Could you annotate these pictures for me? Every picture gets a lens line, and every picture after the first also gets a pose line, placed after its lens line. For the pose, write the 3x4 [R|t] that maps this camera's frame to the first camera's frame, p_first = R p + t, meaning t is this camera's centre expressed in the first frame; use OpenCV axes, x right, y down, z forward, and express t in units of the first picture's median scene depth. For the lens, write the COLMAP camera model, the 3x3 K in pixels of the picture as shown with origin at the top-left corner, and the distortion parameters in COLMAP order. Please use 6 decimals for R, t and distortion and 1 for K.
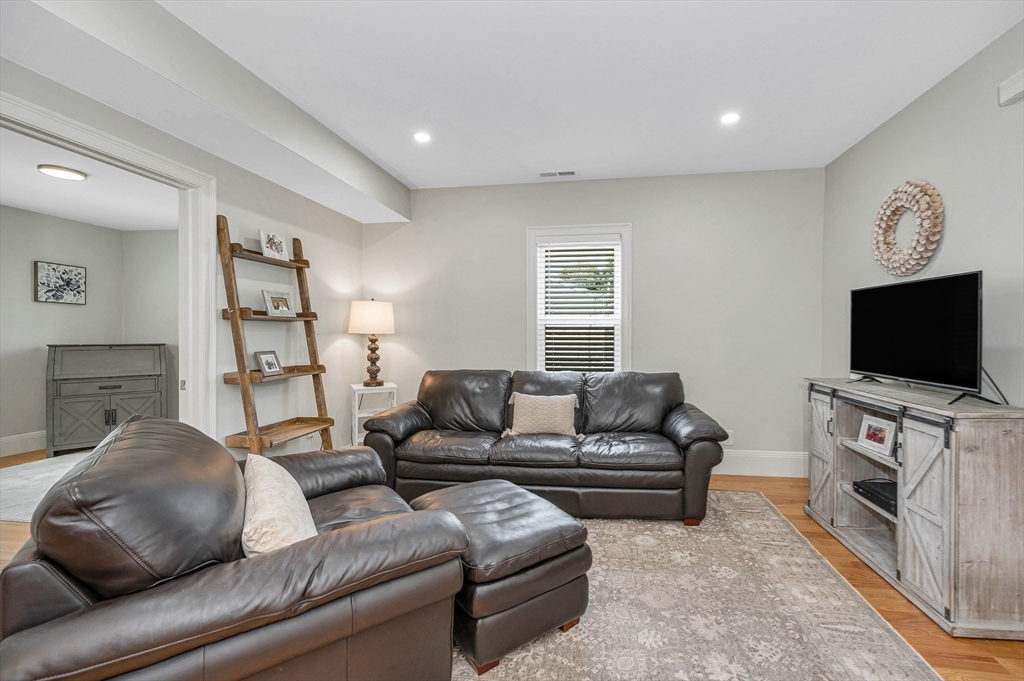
lens RADIAL K [[424.7, 0, 544.1], [0, 424.7, 339.3], [0, 0, 1]] dist [0.000034, -0.000678]
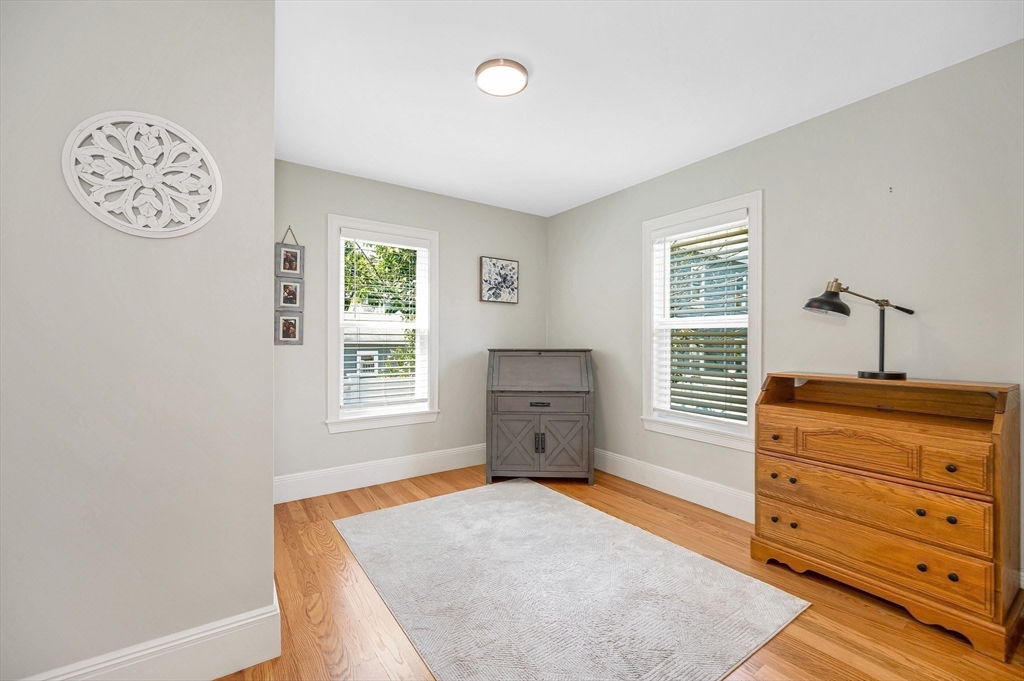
lens RADIAL K [[424.7, 0, 517.5], [0, 424.7, 343.9], [0, 0, 1]] dist [0.000034, -0.000678]
pose [[0.689071, 0.009918, -0.724626, -0.563133], [-0.007989, 0.999950, 0.006090, -0.004020], [0.724650, 0.001592, 0.689115, 0.500647]]
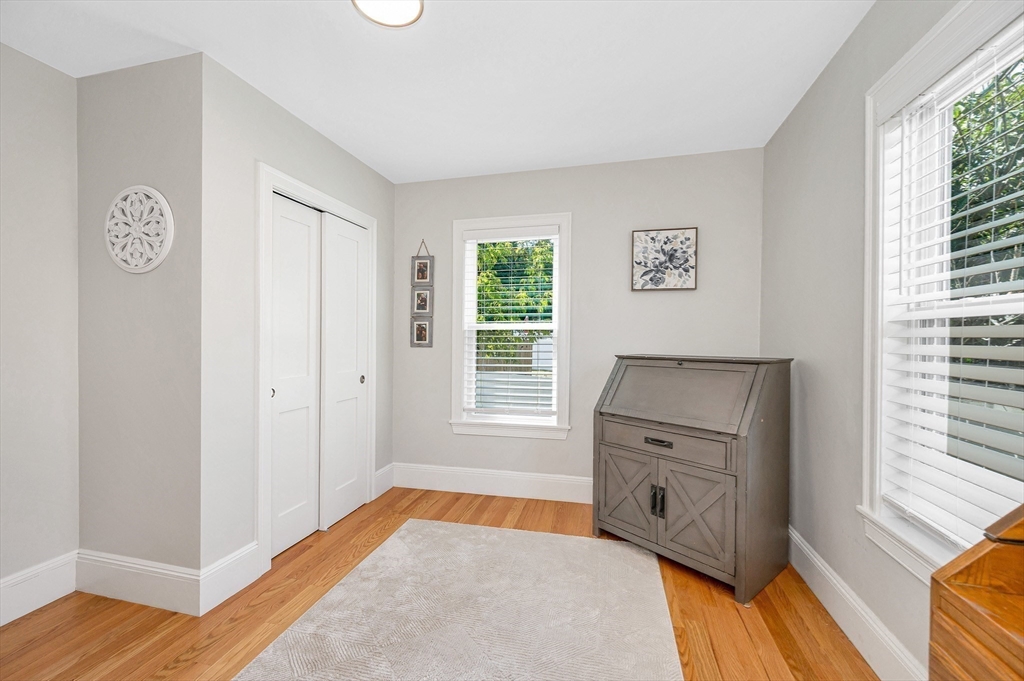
lens RADIAL K [[424.7, 0, 508.4], [0, 424.7, 342.7], [0, 0, 1]] dist [0.000034, -0.000678]
pose [[-0.098218, 0.011210, -0.995102, -0.577474], [-0.004662, 0.999920, 0.011725, -0.014405], [0.995154, 0.005790, -0.098158, 1.011802]]
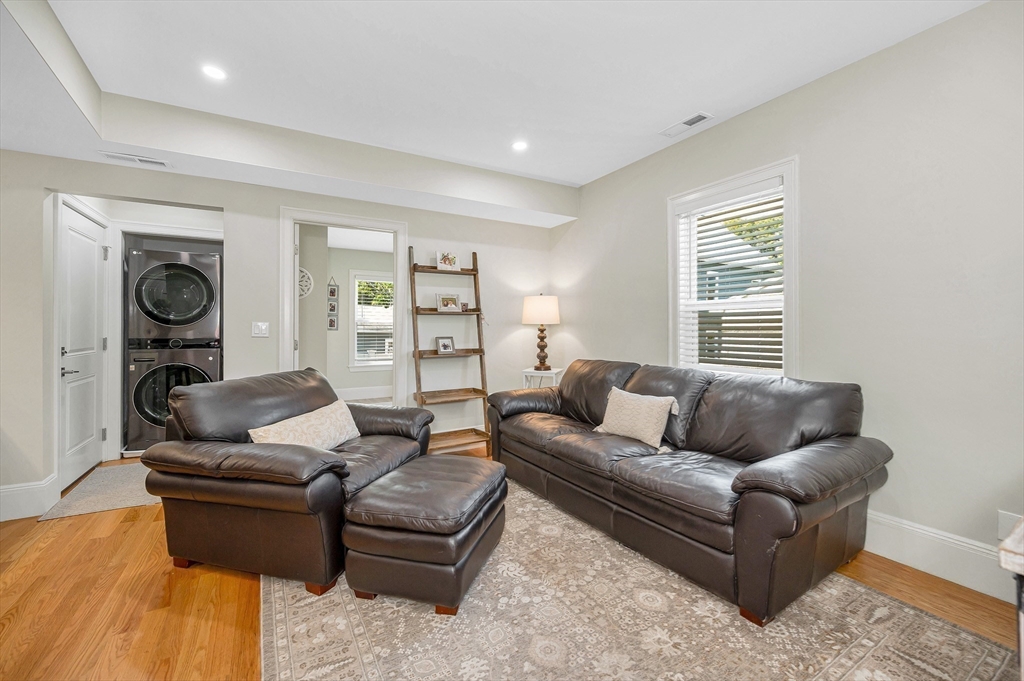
lens RADIAL K [[424.7, 0, 518.8], [0, 424.7, 329.6], [0, 0, 1]] dist [0.000034, -0.000678]
pose [[0.628087, 0.000246, -0.778143, 0.436044], [-0.006145, 0.999970, -0.004644, 0.006731], [0.778119, 0.007698, 0.628070, 0.231809]]
